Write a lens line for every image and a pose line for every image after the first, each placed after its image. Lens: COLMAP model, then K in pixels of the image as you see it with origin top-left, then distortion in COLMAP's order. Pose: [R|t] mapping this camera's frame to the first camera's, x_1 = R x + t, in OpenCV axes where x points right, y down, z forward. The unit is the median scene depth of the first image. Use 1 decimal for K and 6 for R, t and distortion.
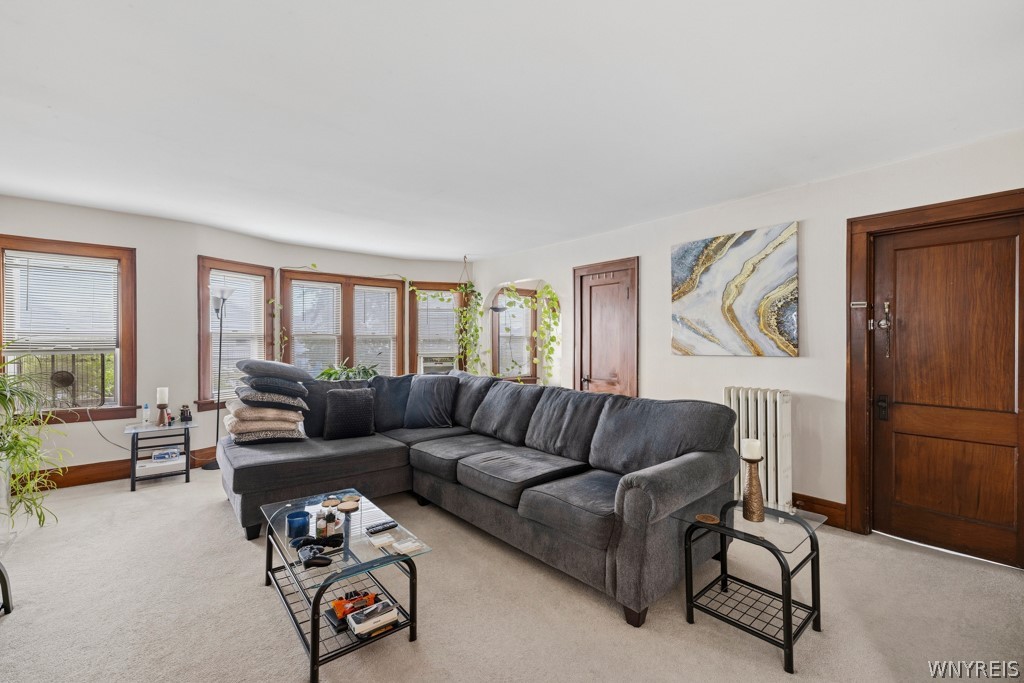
lens RADIAL K [[436.7, 0, 510.1], [0, 436.7, 344.0], [0, 0, 1]] dist [0.000441, -0.000126]
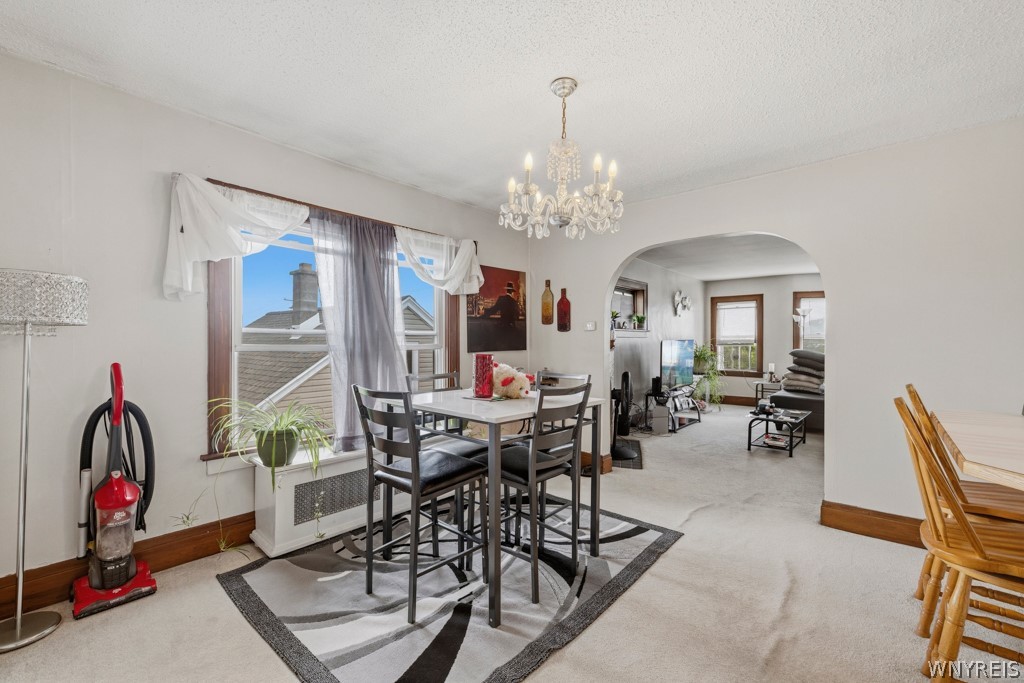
lens RADIAL K [[436.7, 0, 512.8], [0, 436.7, 342.8], [0, 0, 1]] dist [0.000441, -0.000126]
pose [[0.162939, -0.001214, -0.986635, 0.943898], [-0.004434, 0.999988, -0.001962, 0.015595], [0.986626, 0.004695, 0.162932, -0.465532]]
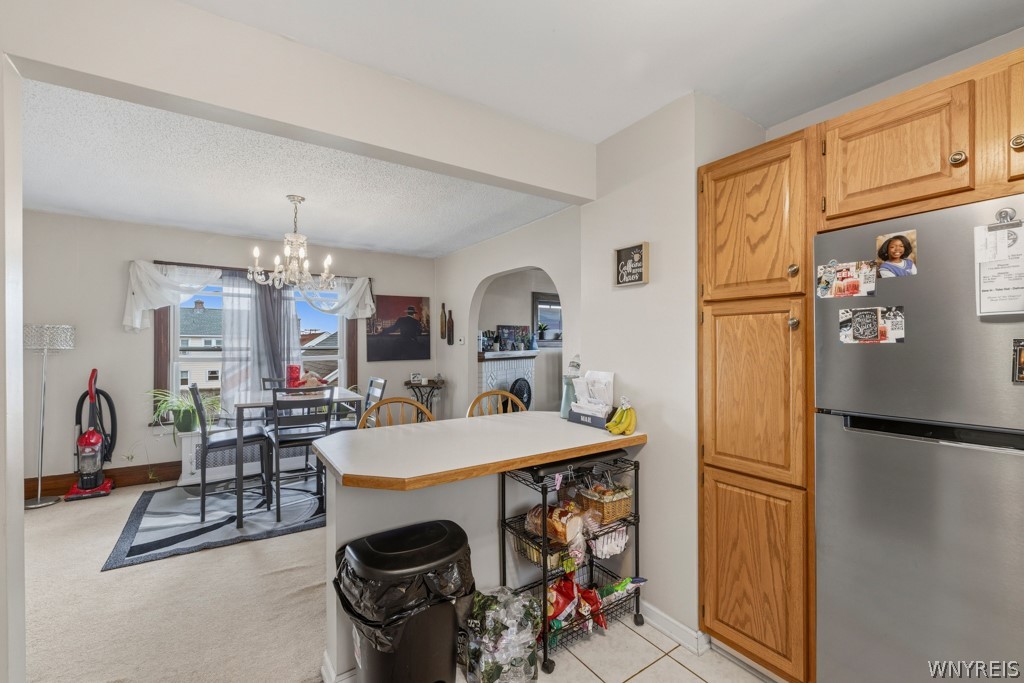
lens RADIAL K [[436.7, 0, 514.2], [0, 436.7, 343.4], [0, 0, 1]] dist [0.000441, -0.000126]
pose [[-0.109961, -0.013822, -0.993840, 1.204037], [0.001478, 0.999900, -0.014070, 0.000603], [0.993935, -0.003016, -0.109929, 0.170493]]
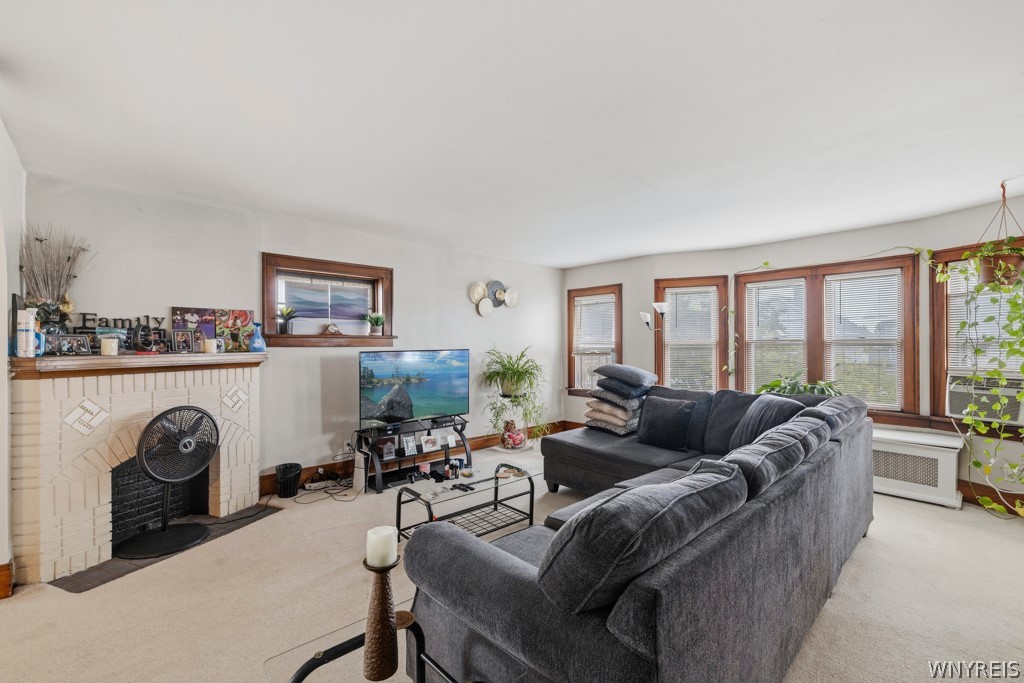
lens RADIAL K [[436.7, 0, 510.5], [0, 436.7, 344.7], [0, 0, 1]] dist [0.000441, -0.000126]
pose [[0.053625, -0.004543, -0.998551, 0.557281], [-0.002766, 0.999985, -0.004698, -0.009391], [0.998557, 0.003014, 0.053612, 0.564552]]
